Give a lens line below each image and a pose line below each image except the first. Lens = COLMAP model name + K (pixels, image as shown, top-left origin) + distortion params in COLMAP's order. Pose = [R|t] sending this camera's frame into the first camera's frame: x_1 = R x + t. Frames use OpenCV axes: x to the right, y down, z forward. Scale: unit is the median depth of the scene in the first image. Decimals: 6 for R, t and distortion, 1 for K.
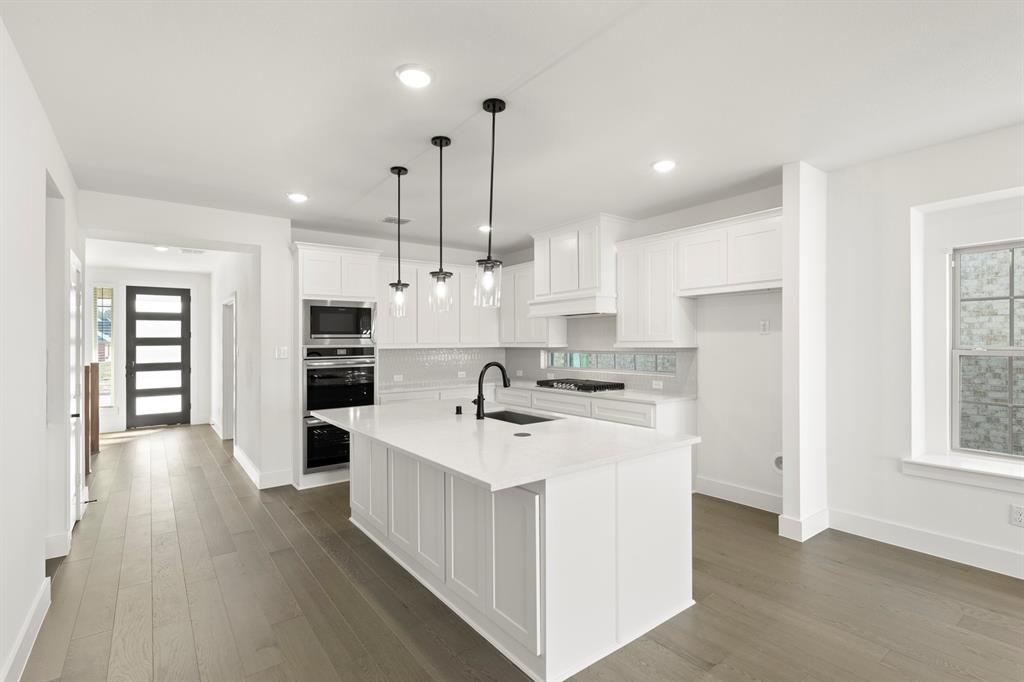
lens RADIAL K [[476.5, 0, 512.0], [0, 476.5, 341.0], [0, 0, 1]] dist [0.002548, 0.000118]
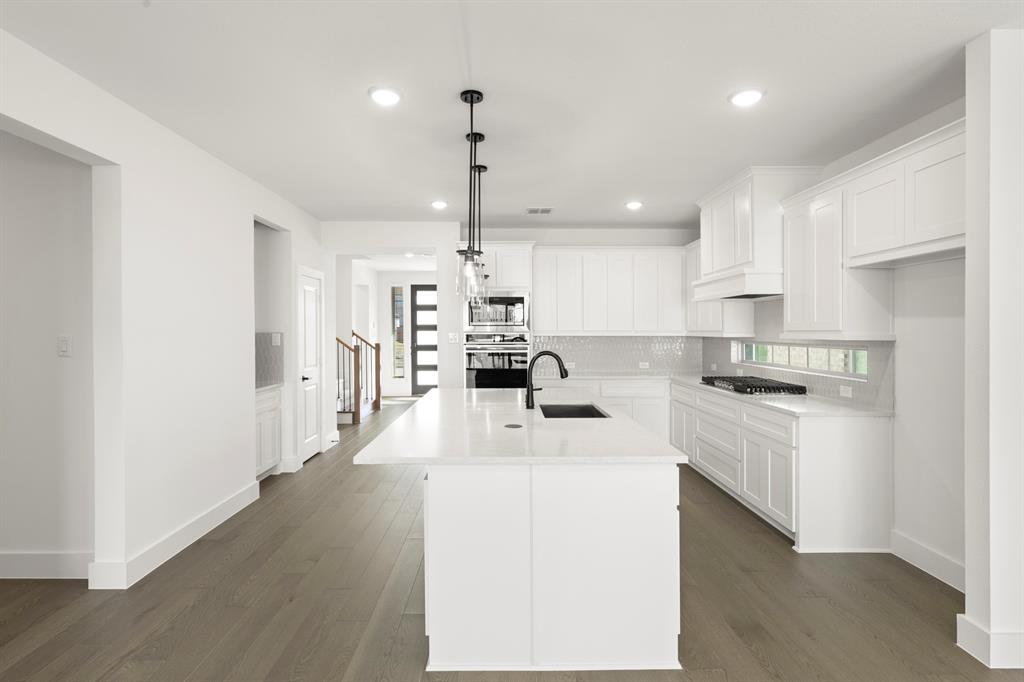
lens RADIAL K [[502.7, 0, 509.6], [0, 502.7, 330.8], [0, 0, 1]] dist [0.003907, 0.000336]
pose [[0.805408, 0.007908, -0.592668, 0.346895], [-0.003466, 0.999957, 0.008633, -0.004320], [0.592710, -0.004898, 0.805401, 0.093477]]
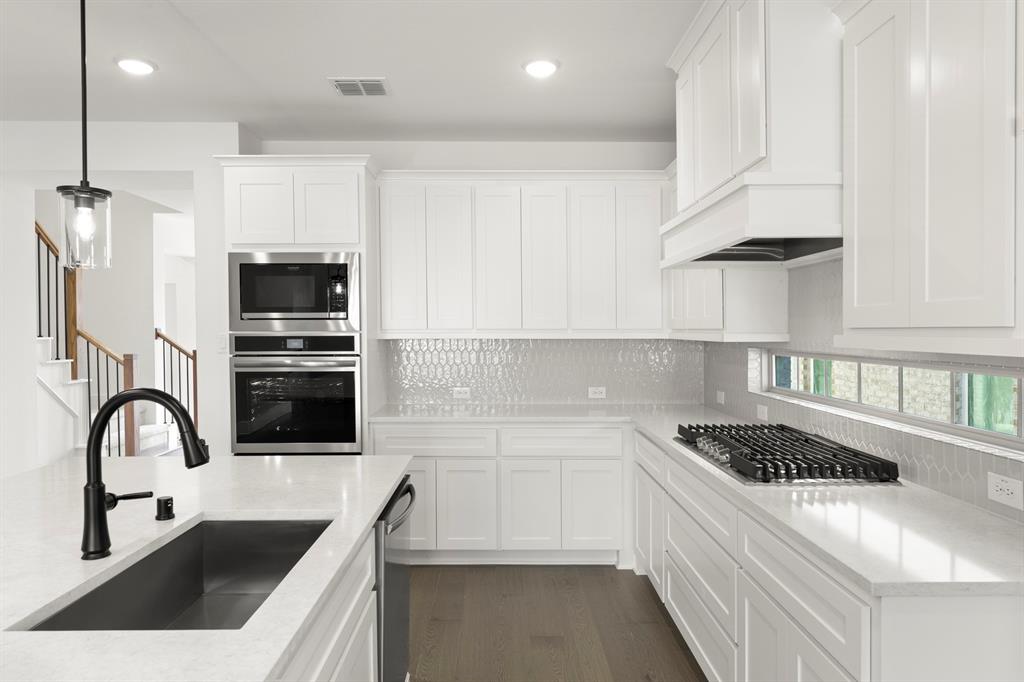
lens RADIAL K [[640.8, 0, 515.2], [0, 640.8, 331.5], [0, 0, 1]] dist [-0.002561, -0.000109]
pose [[0.808504, 0.009357, -0.588416, 0.294006], [-0.004164, 0.999940, 0.010180, -0.000427], [0.588476, -0.005780, 0.808494, 0.548861]]
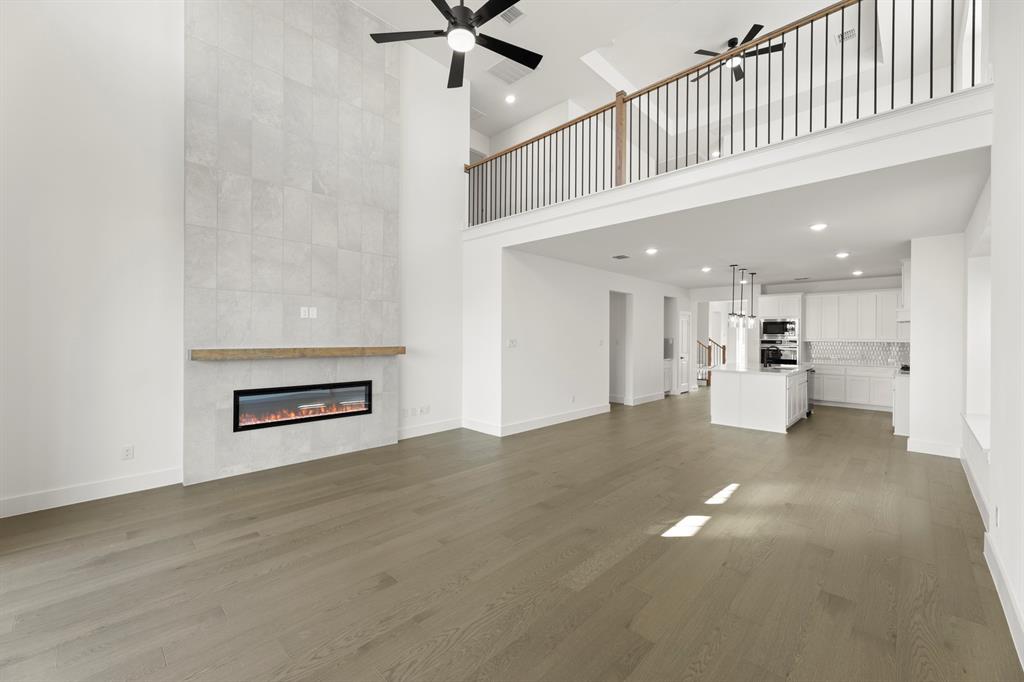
lens RADIAL K [[413.9, 0, 512.0], [0, 413.9, 341.0], [0, 0, 1]] dist [0.009871, 0.000085]
pose [[0.153135, 0.017311, -0.988054, 1.339548], [-0.005362, 0.999846, 0.016687, -0.009443], [0.988191, 0.002743, 0.153204, -0.497045]]
